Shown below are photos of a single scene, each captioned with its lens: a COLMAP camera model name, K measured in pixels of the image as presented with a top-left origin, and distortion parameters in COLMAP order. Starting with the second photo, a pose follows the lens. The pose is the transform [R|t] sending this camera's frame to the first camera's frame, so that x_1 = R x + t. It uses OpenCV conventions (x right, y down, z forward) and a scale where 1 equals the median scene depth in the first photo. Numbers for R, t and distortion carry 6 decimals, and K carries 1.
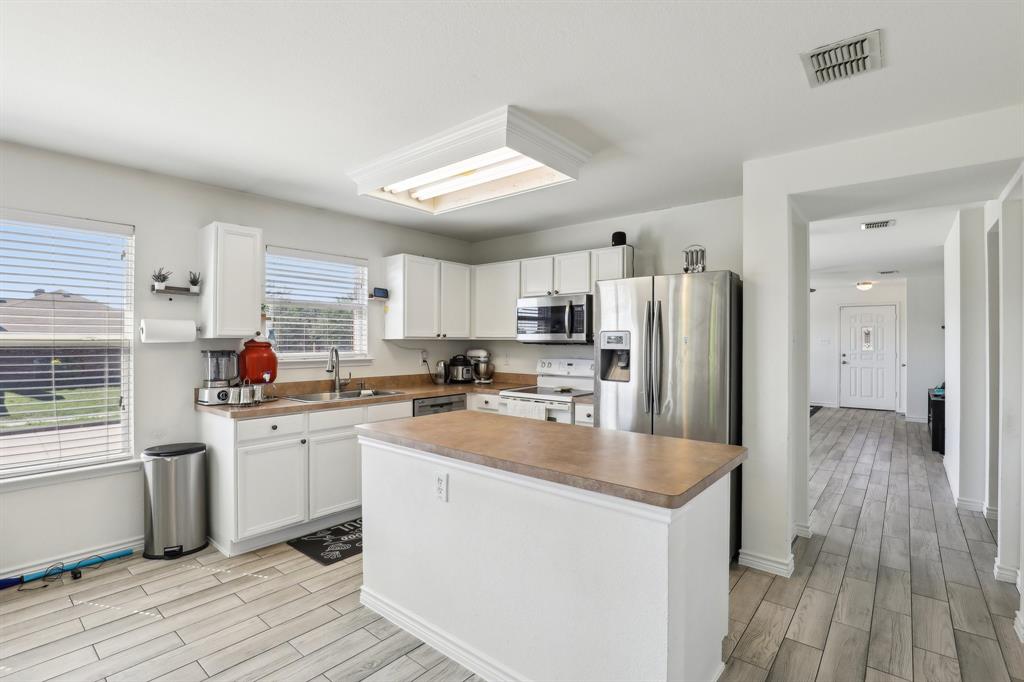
lens RADIAL K [[480.5, 0, 513.1], [0, 480.5, 346.8], [0, 0, 1]] dist [-0.041553, 0.008322]
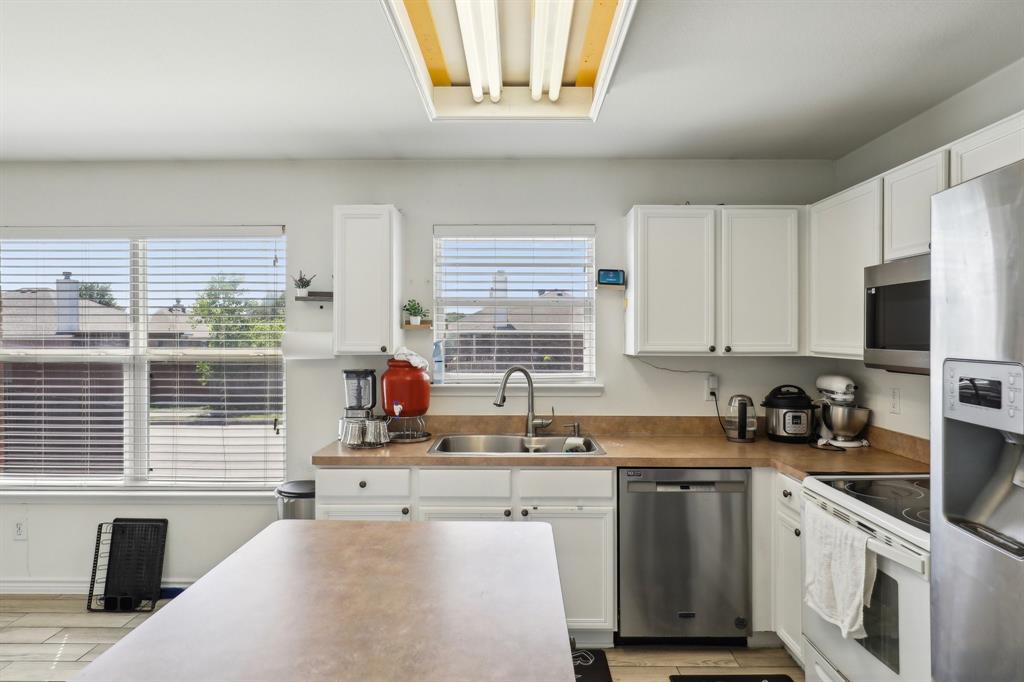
lens RADIAL K [[597.5, 0, 512.0], [0, 597.5, 341.0], [0, 0, 1]] dist [-0.012010, -0.002162]
pose [[0.628025, 0.000565, -0.778193, 0.227960], [-0.009265, 0.999934, -0.006751, -0.026698], [0.778138, 0.011449, 0.627989, 0.438680]]
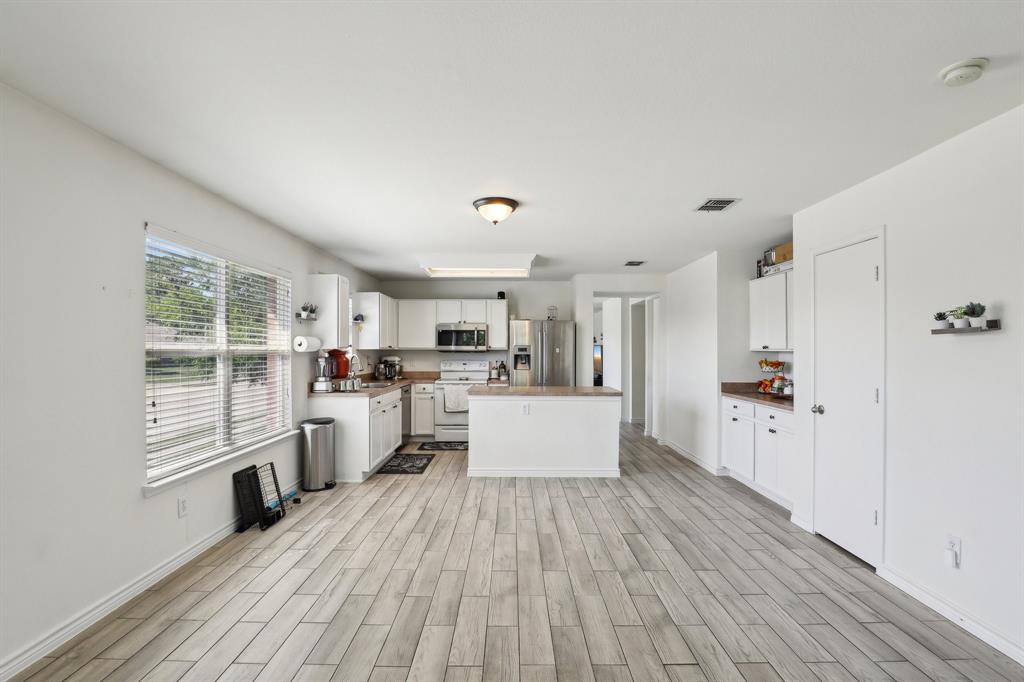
lens RADIAL K [[480.5, 0, 513.1], [0, 480.5, 346.8], [0, 0, 1]] dist [-0.041553, 0.008322]
pose [[0.768067, 0.003397, 0.640360, -0.863747], [0.007589, 0.999867, -0.014406, 0.001814], [-0.640324, 0.015925, 0.767940, -0.423762]]
